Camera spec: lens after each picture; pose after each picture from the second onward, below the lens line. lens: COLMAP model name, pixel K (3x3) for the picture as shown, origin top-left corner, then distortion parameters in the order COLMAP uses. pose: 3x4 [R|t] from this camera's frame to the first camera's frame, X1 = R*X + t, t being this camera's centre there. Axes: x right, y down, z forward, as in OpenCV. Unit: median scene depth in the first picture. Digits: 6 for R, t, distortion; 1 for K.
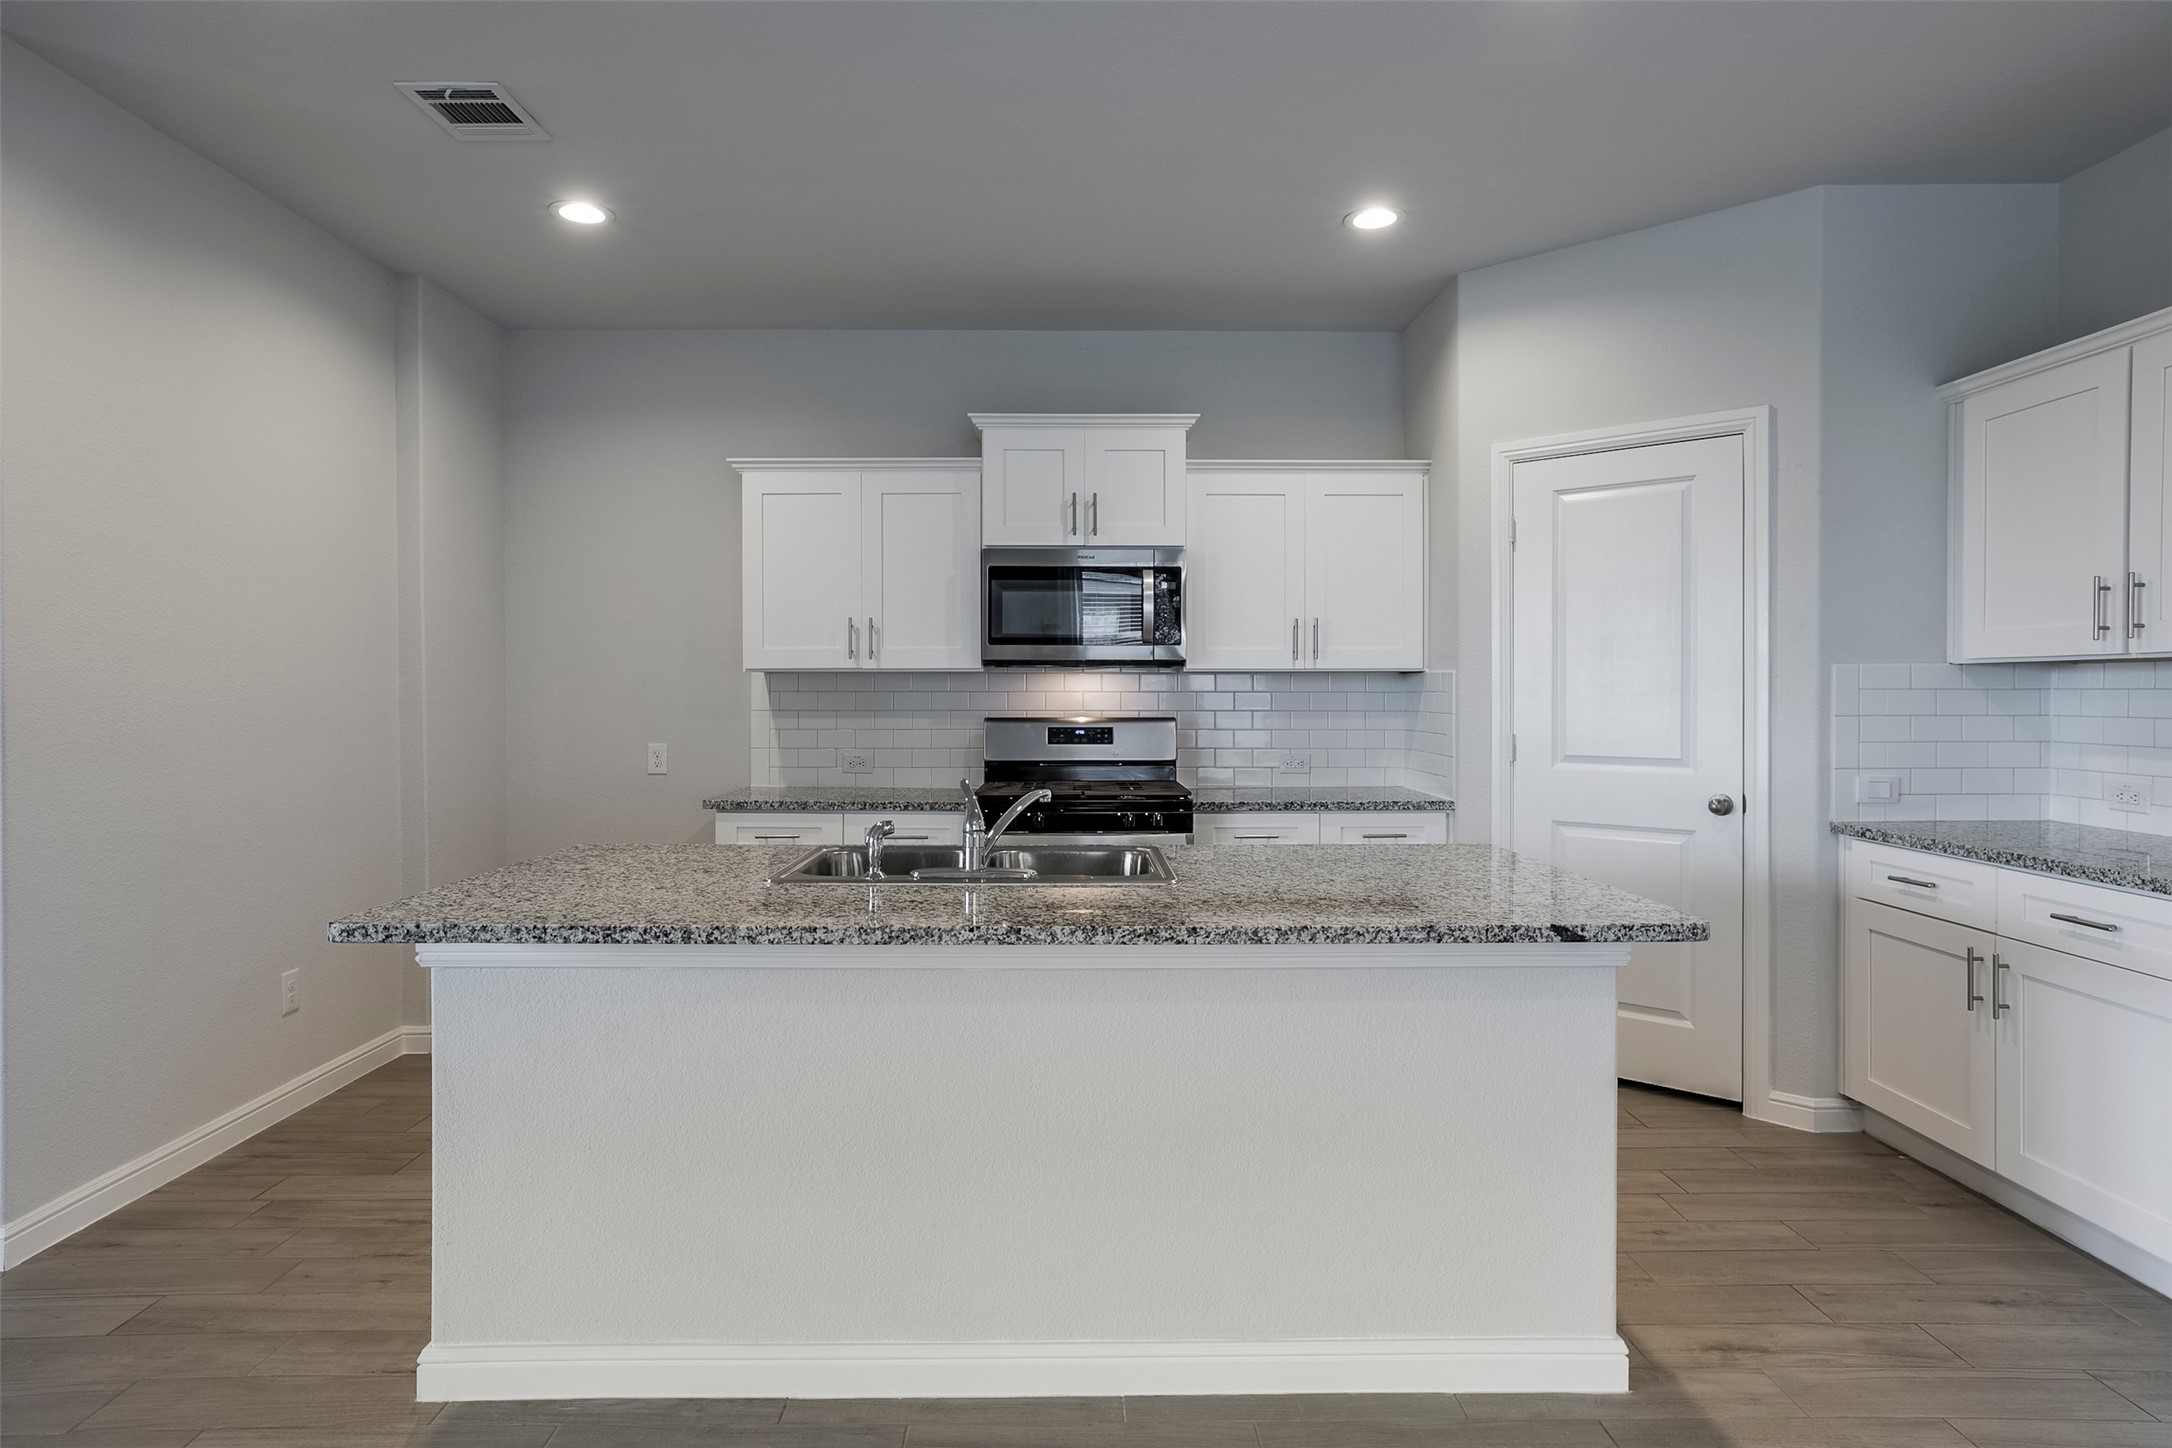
lens RADIAL K [[1210.7, 0, 1081.2], [0, 1210.7, 698.3], [0, 0, 1]] dist [-0.029721, 0.027655]
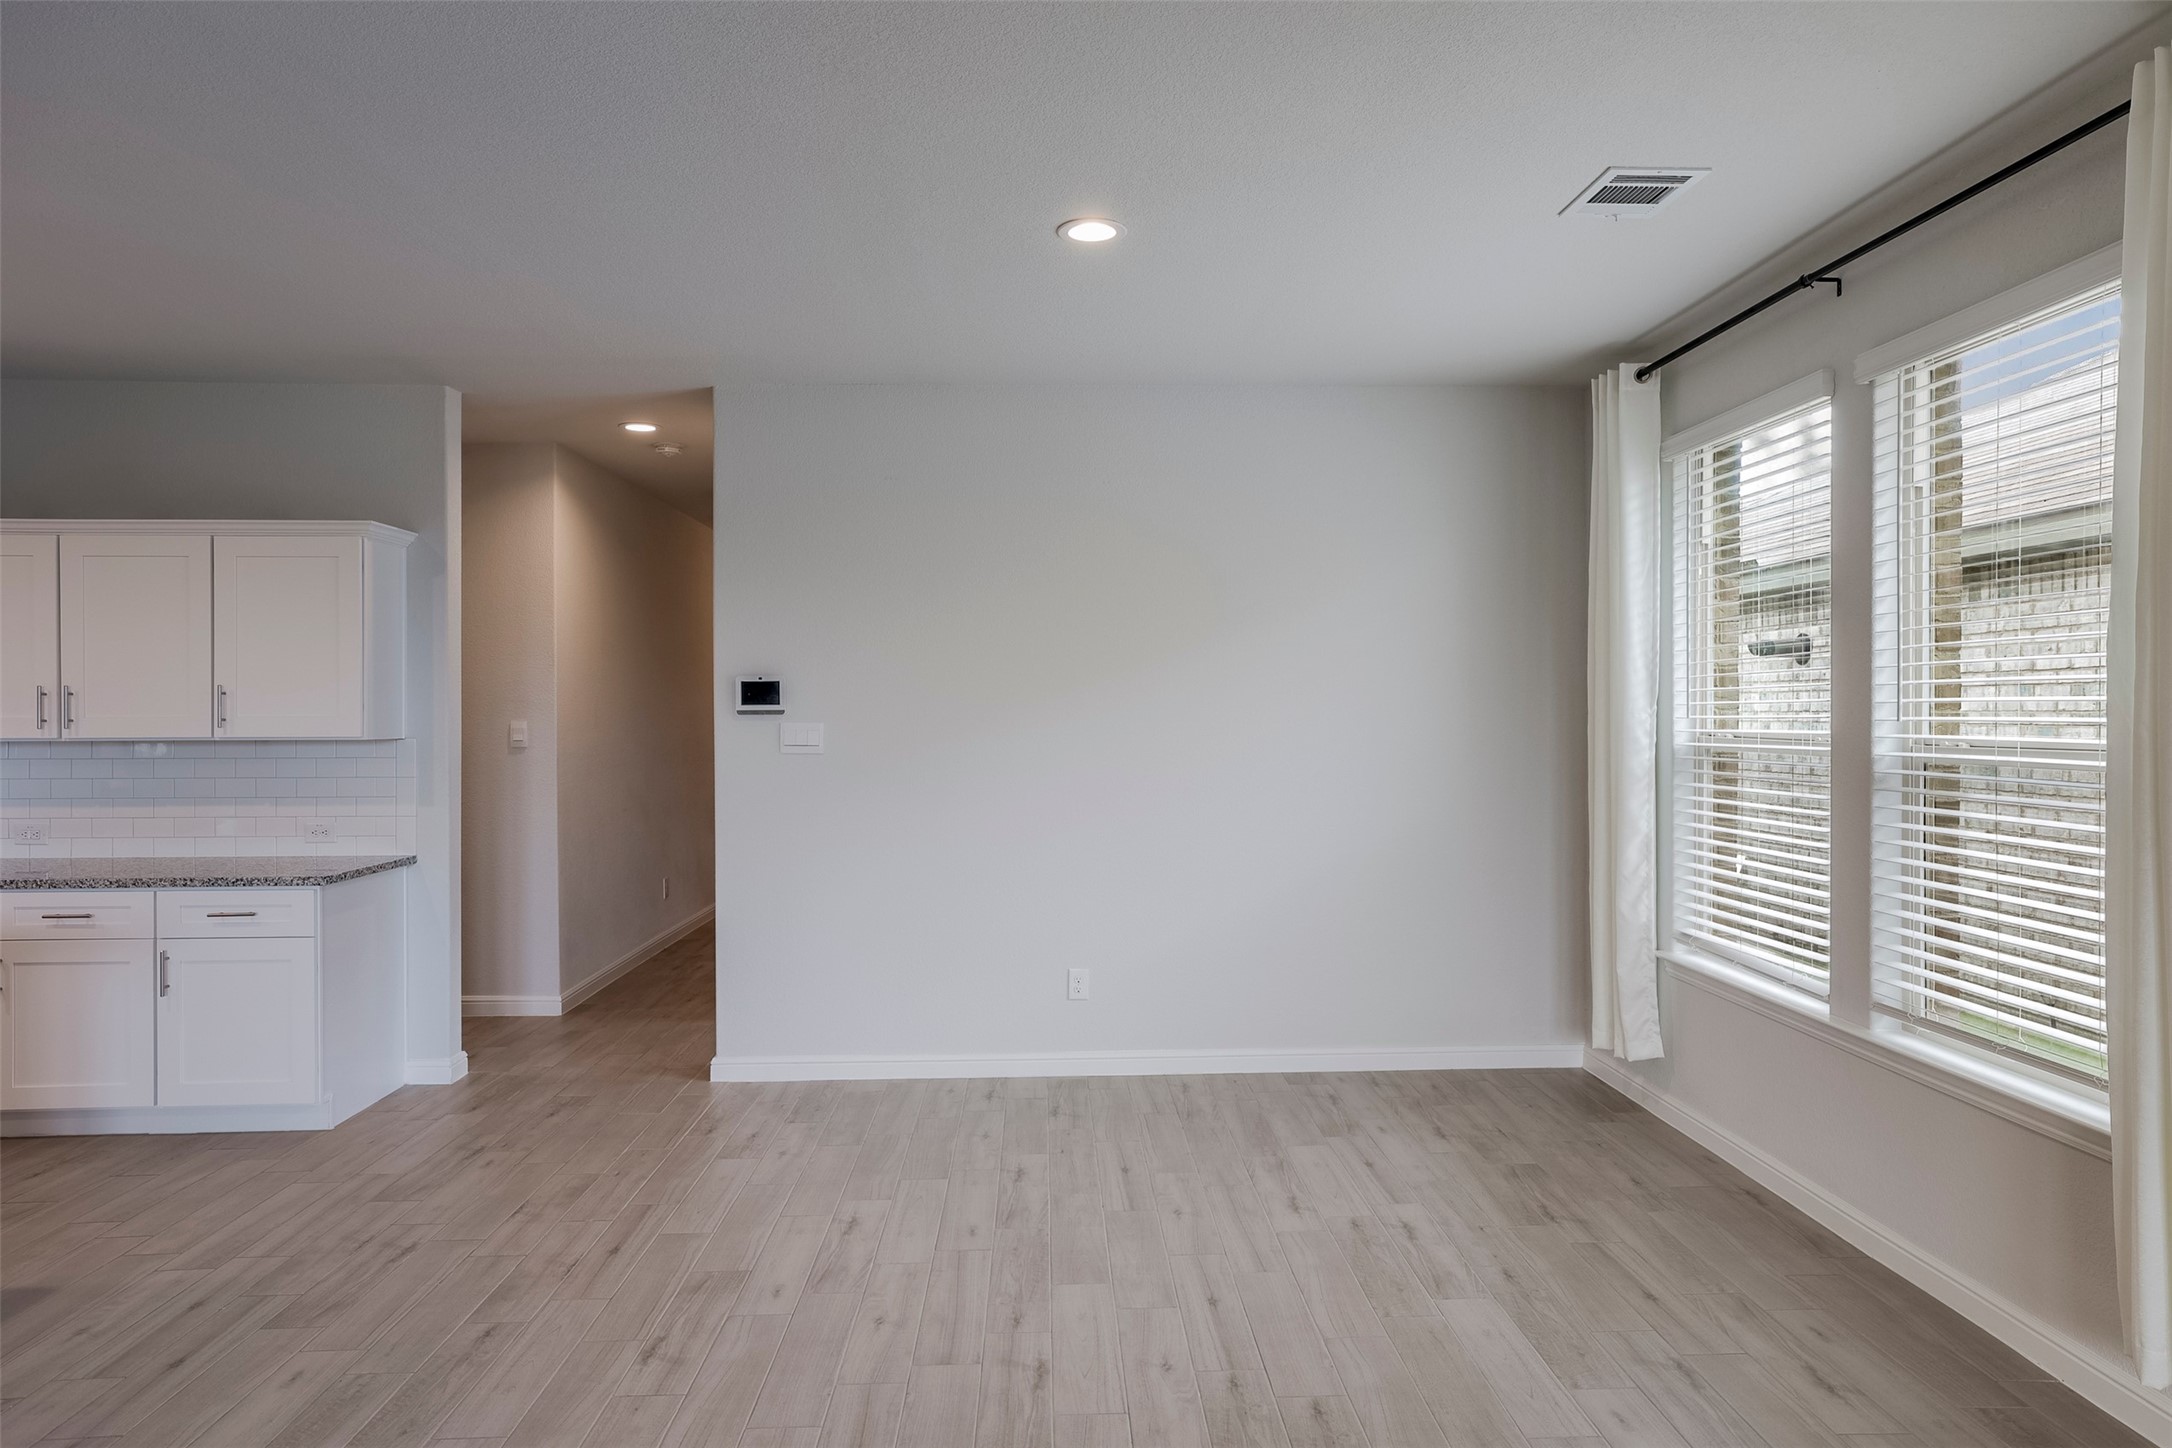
lens RADIAL K [[1275.4, 0, 1086.0], [0, 1275.4, 724.0], [0, 0, 1]] dist [-0.020596, 0.029931]
pose [[-0.023055, -0.008095, 0.999701, -0.513107], [0.008697, 0.999928, 0.008297, -0.039104], [-0.999696, 0.008885, -0.022983, -0.168496]]
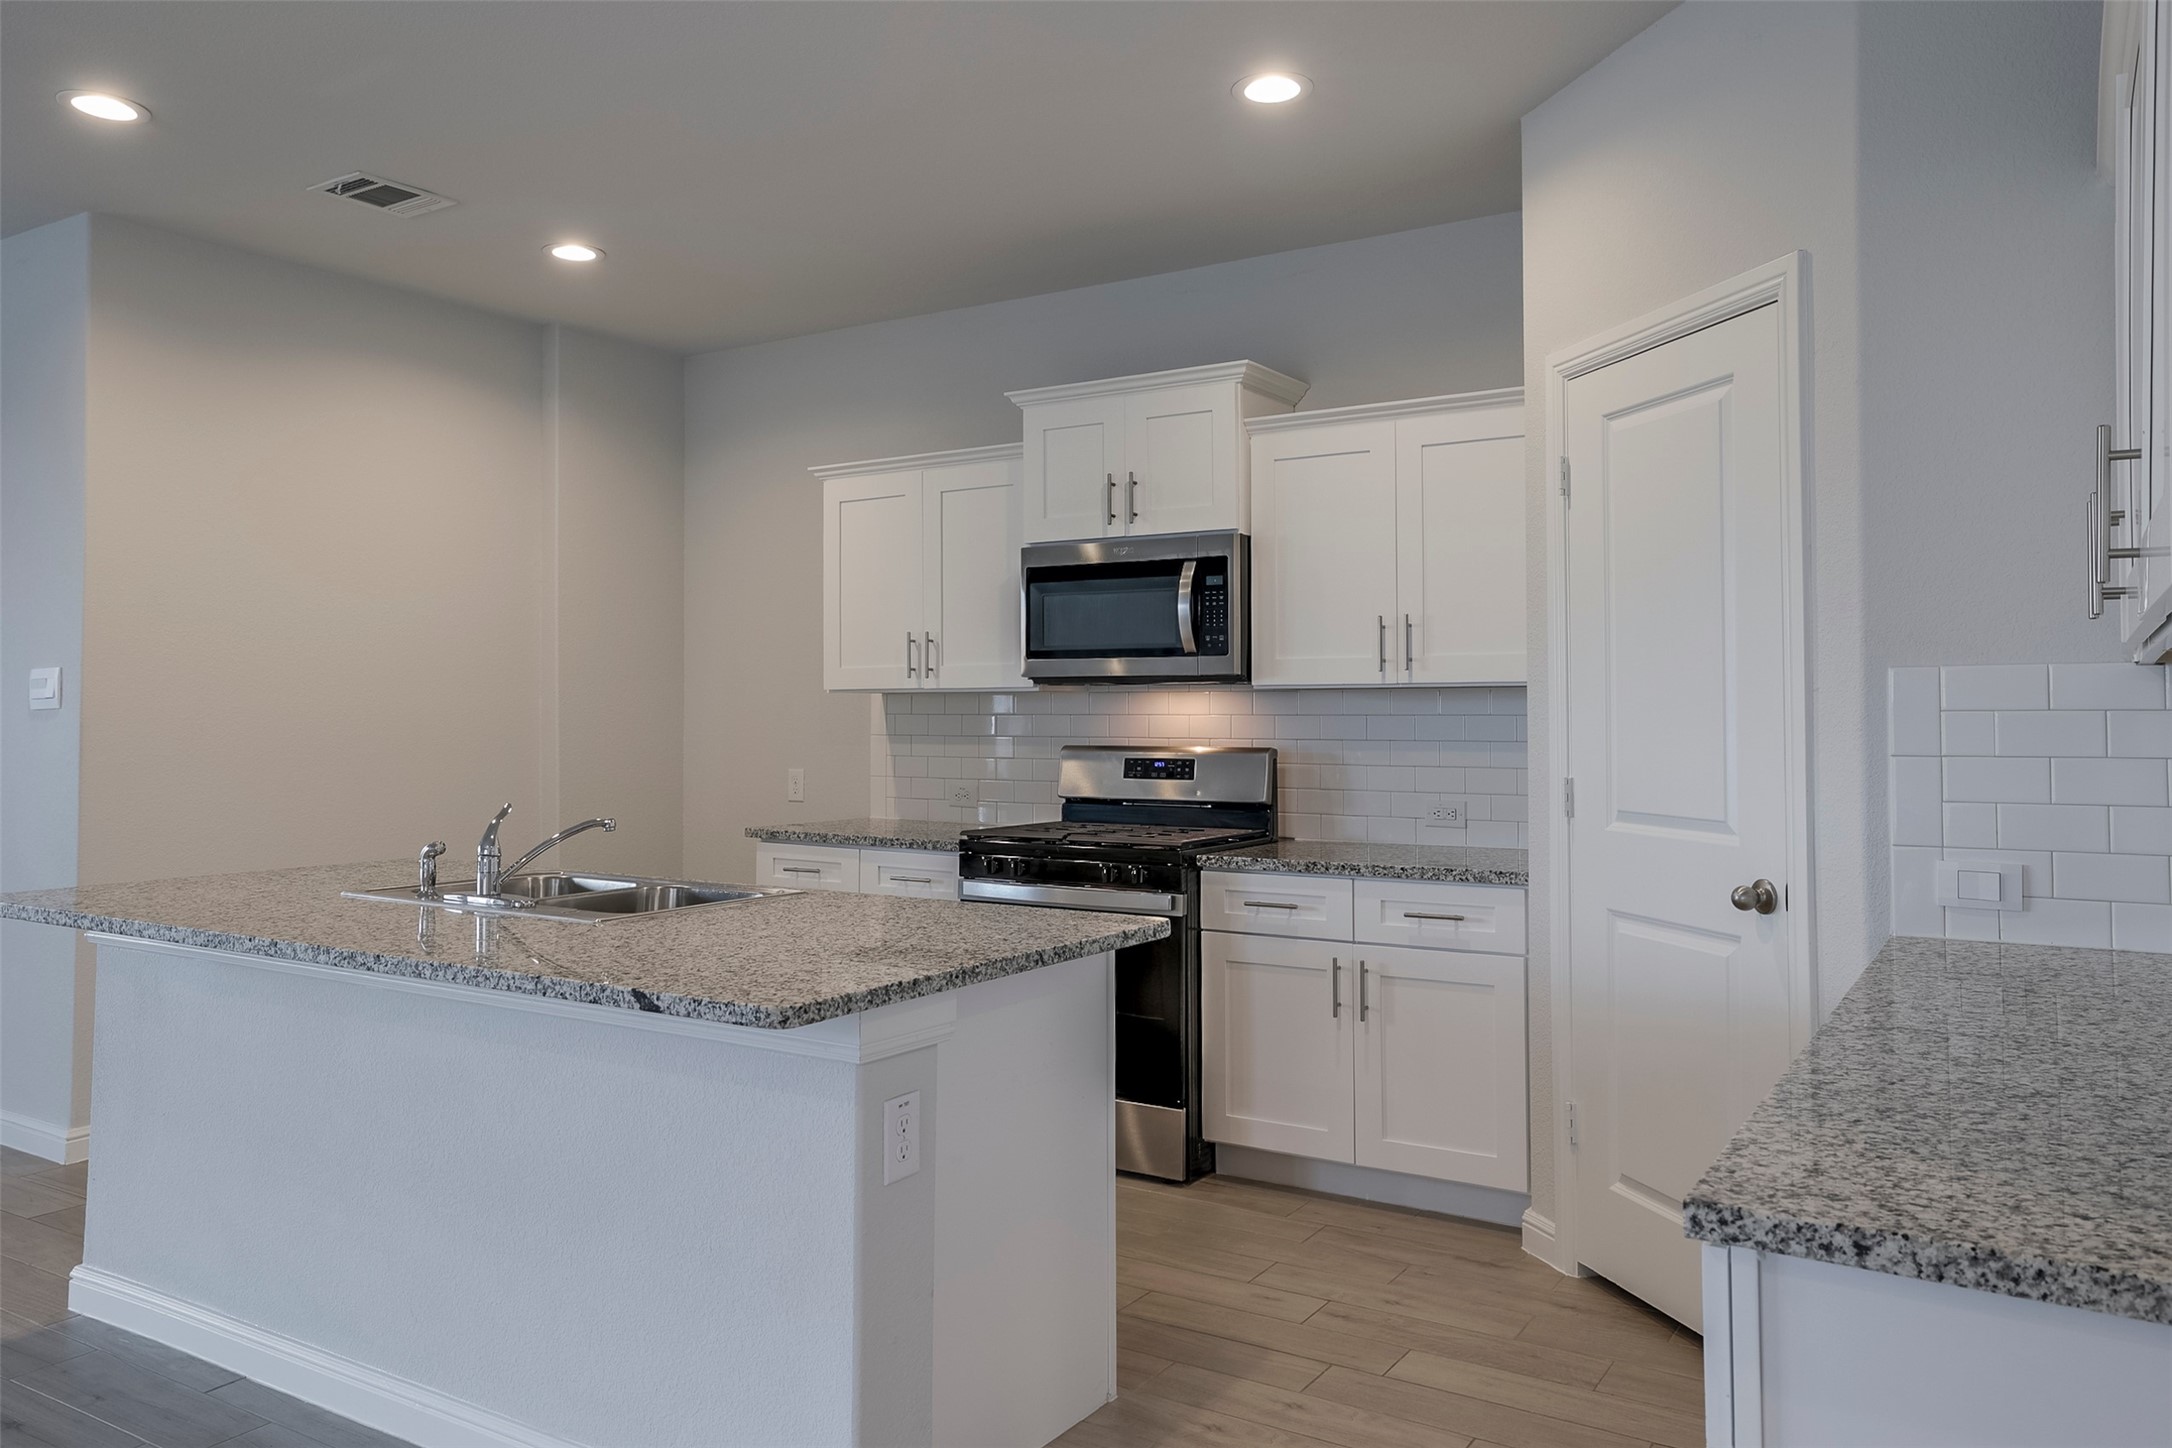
lens RADIAL K [[1549.5, 0, 1092.9], [0, 1549.5, 665.7], [0, 0, 1]] dist [-0.003269, 0.031880]
pose [[0.836998, -0.017621, -0.546922, 0.585485], [-0.002641, 0.999340, -0.036239, -0.000505], [0.547199, 0.031776, 0.836399, 0.118268]]
